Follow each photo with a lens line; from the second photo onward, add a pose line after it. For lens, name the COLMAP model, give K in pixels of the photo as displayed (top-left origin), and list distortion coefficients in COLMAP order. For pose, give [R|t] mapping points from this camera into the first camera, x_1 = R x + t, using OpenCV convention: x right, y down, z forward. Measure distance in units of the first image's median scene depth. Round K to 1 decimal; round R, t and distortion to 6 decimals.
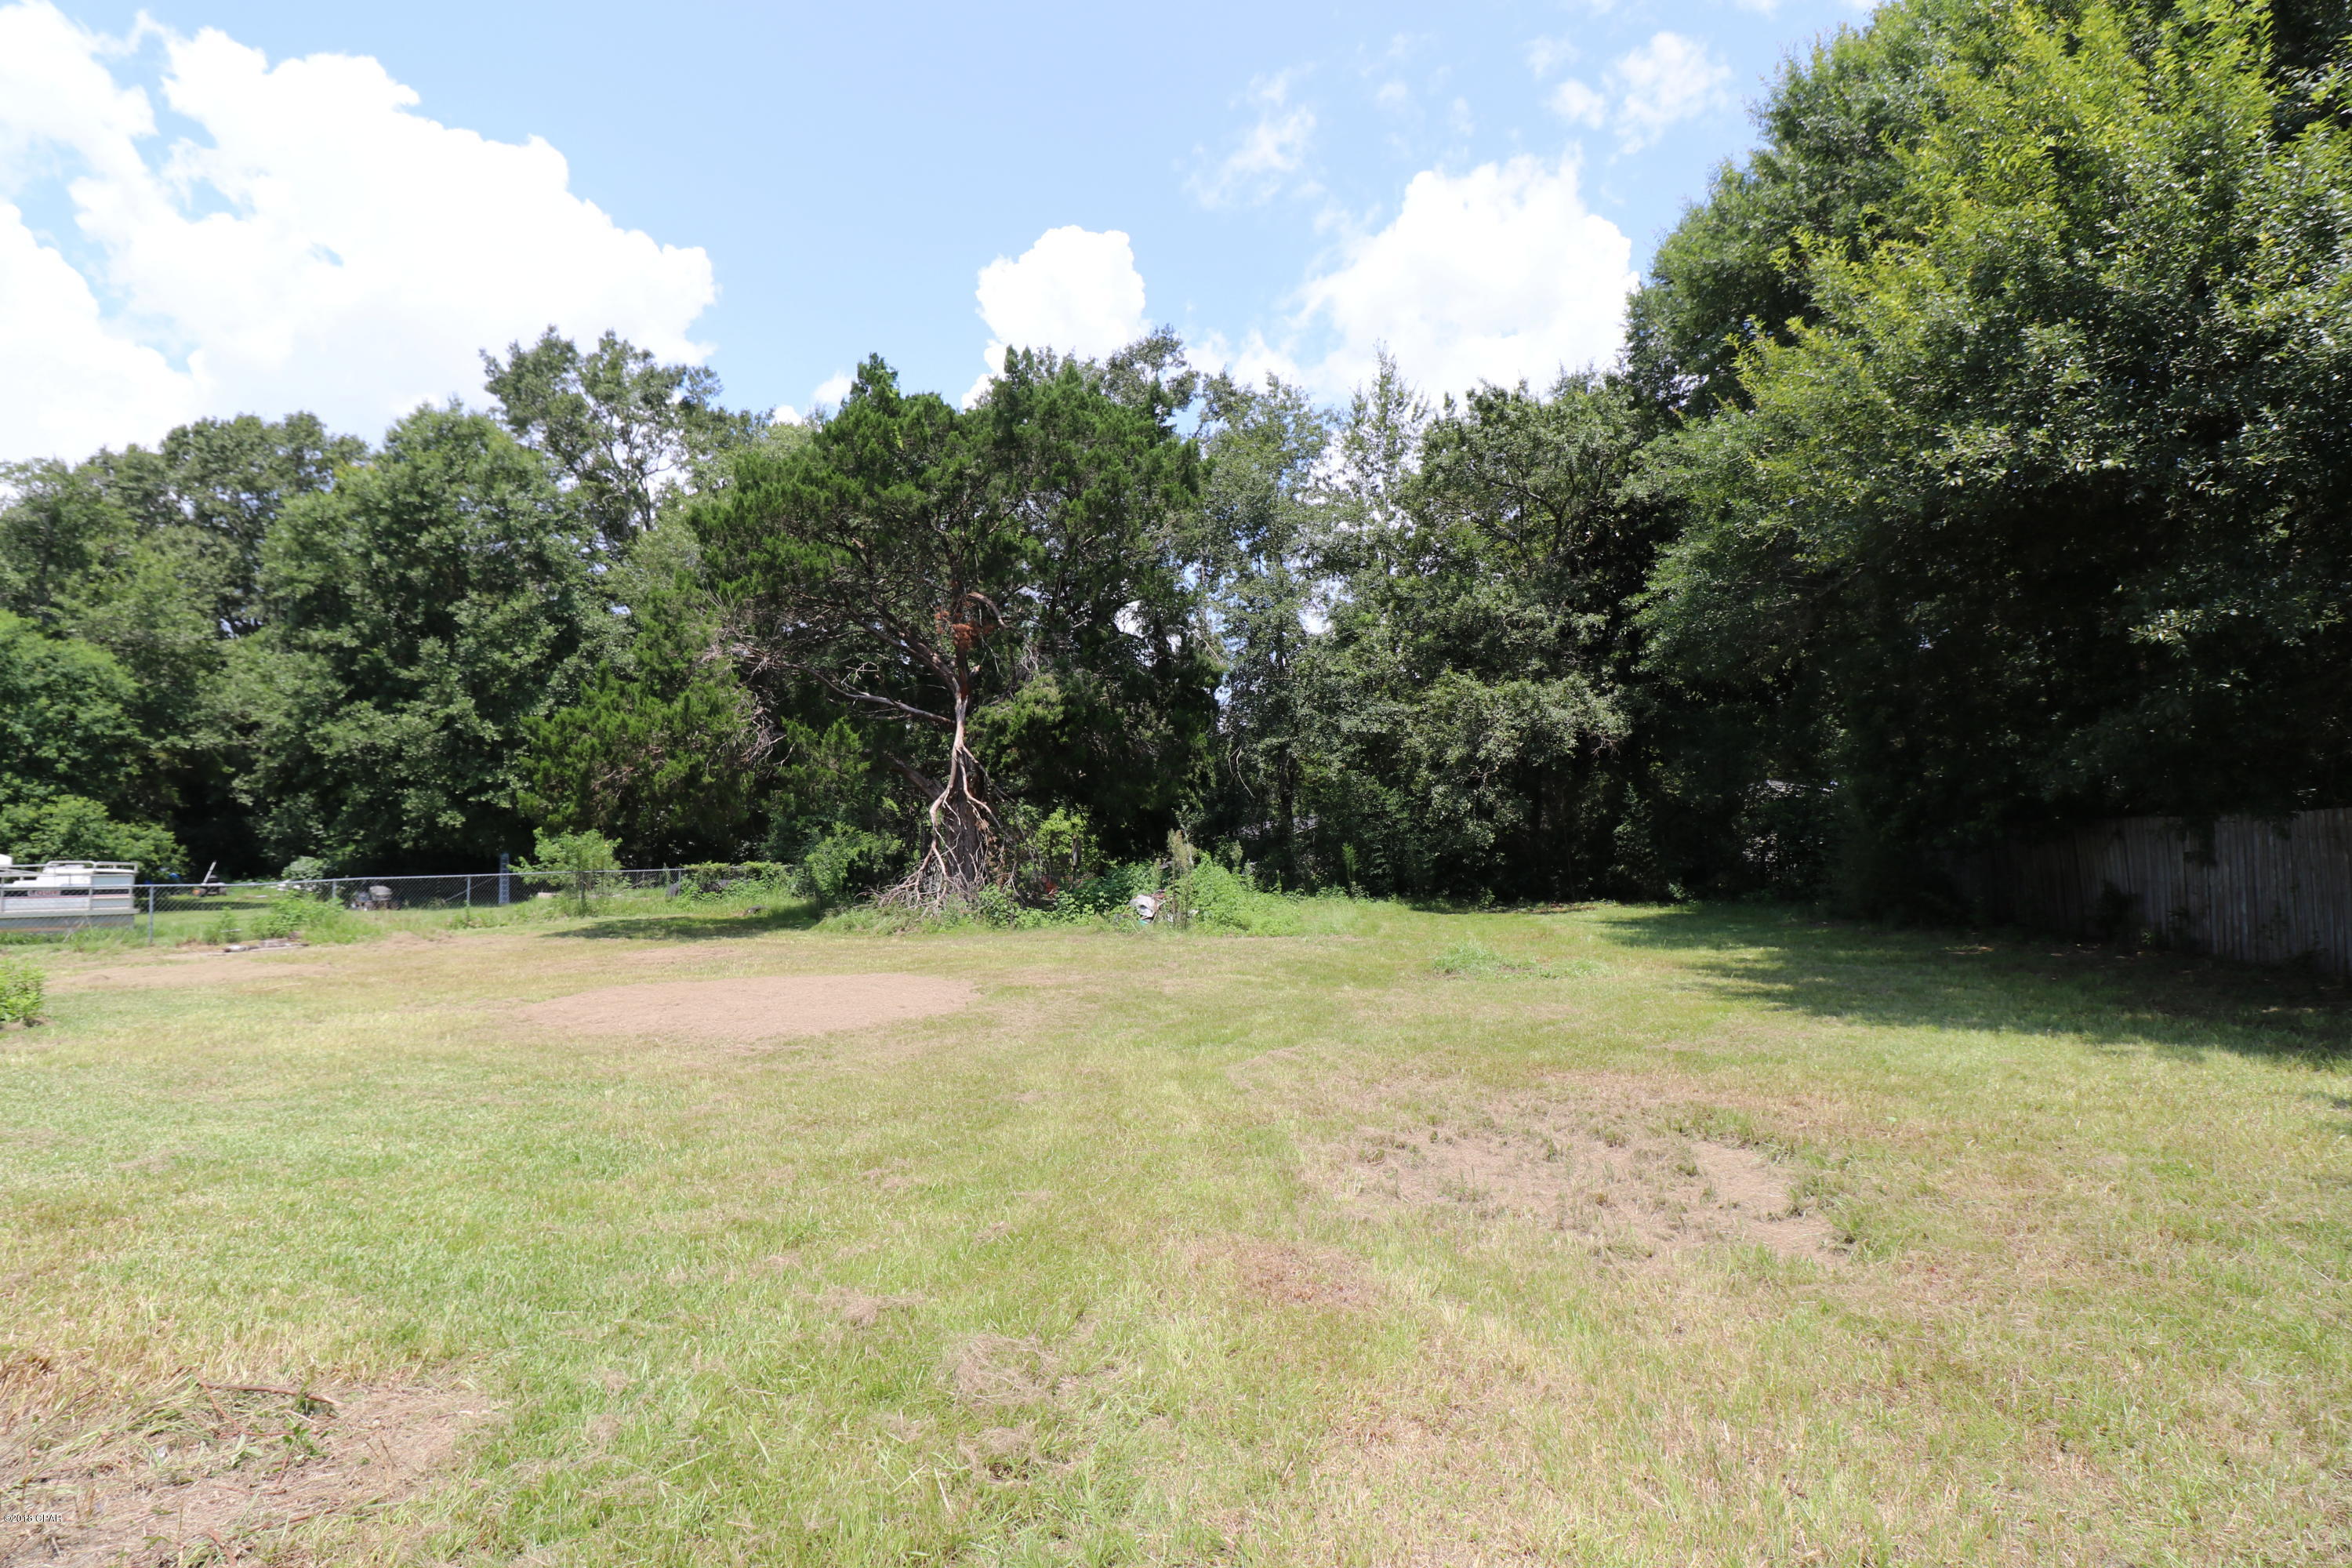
lens RADIAL K [[1097.8, 0, 1176.0], [0, 1097.8, 784.0], [0, 0, 1]] dist [0.000589, 0.000085]
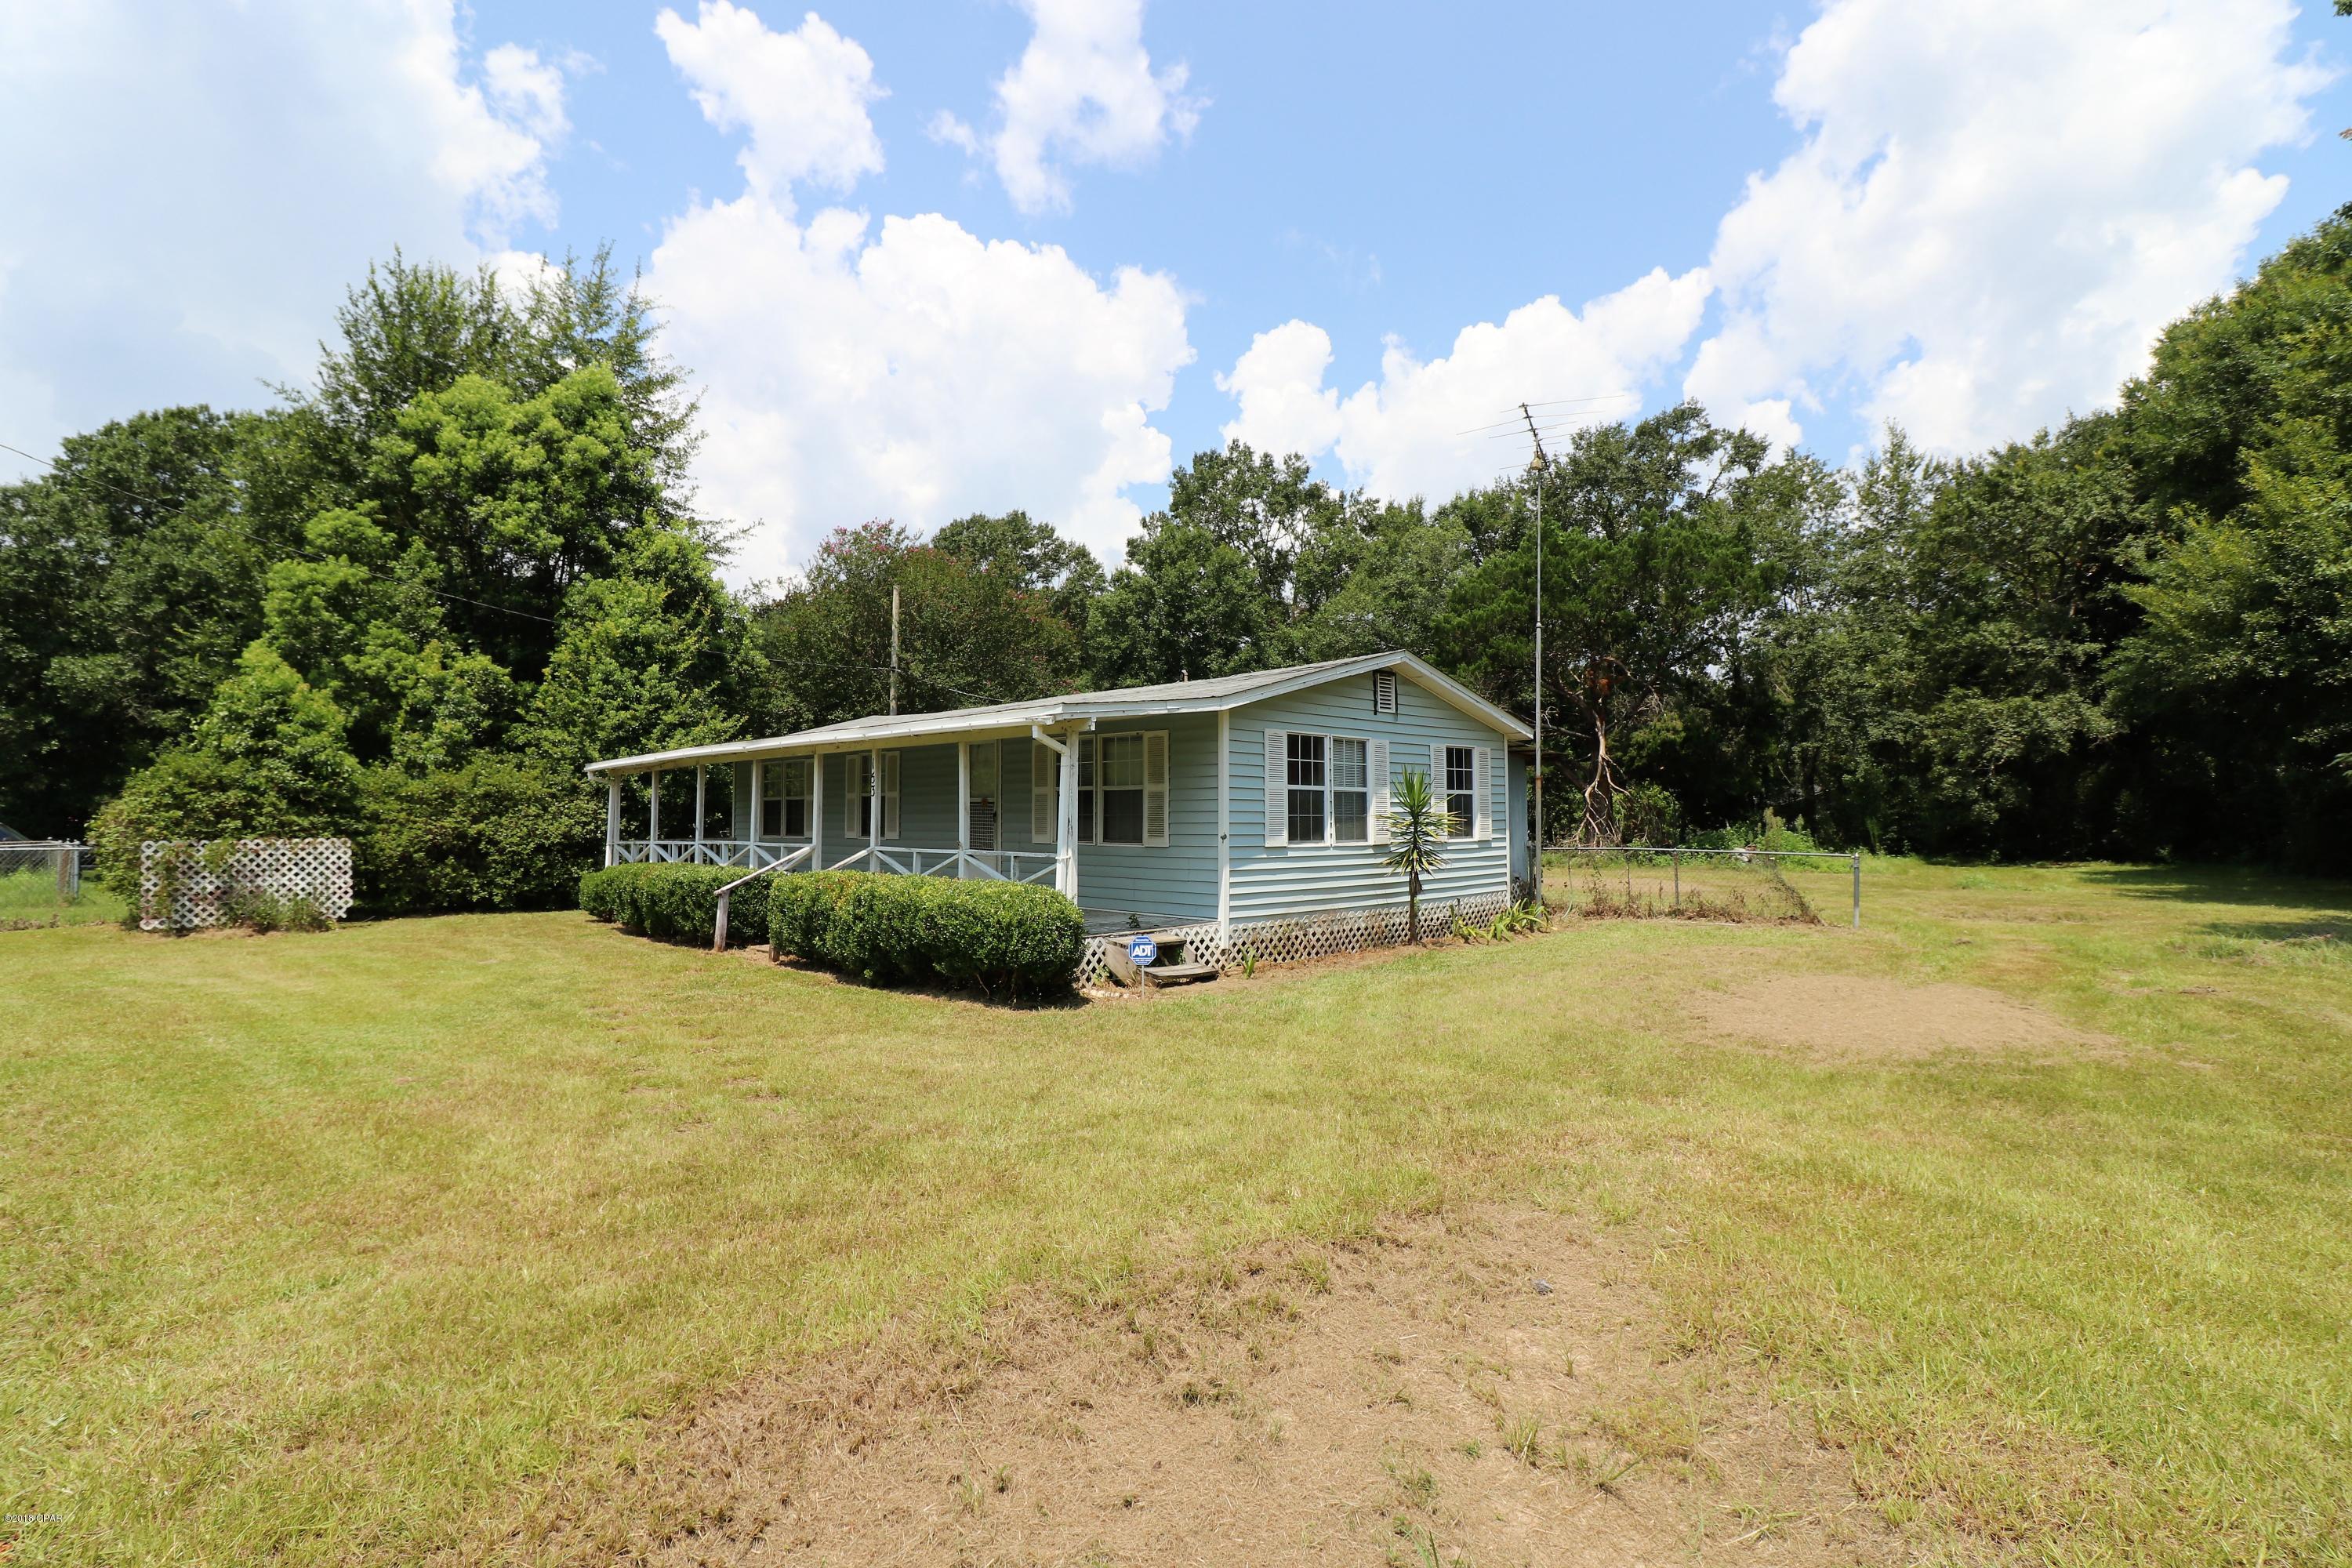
lens RADIAL K [[1105.5, 0, 1175.9], [0, 1105.5, 769.3], [0, 0, 1]] dist [-0.000424, 0.000166]
pose [[0.933667, -0.005657, -0.358097, -0.172808], [0.012518, 0.999780, 0.016844, -0.040940], [0.357923, -0.020209, 0.933532, -0.645584]]
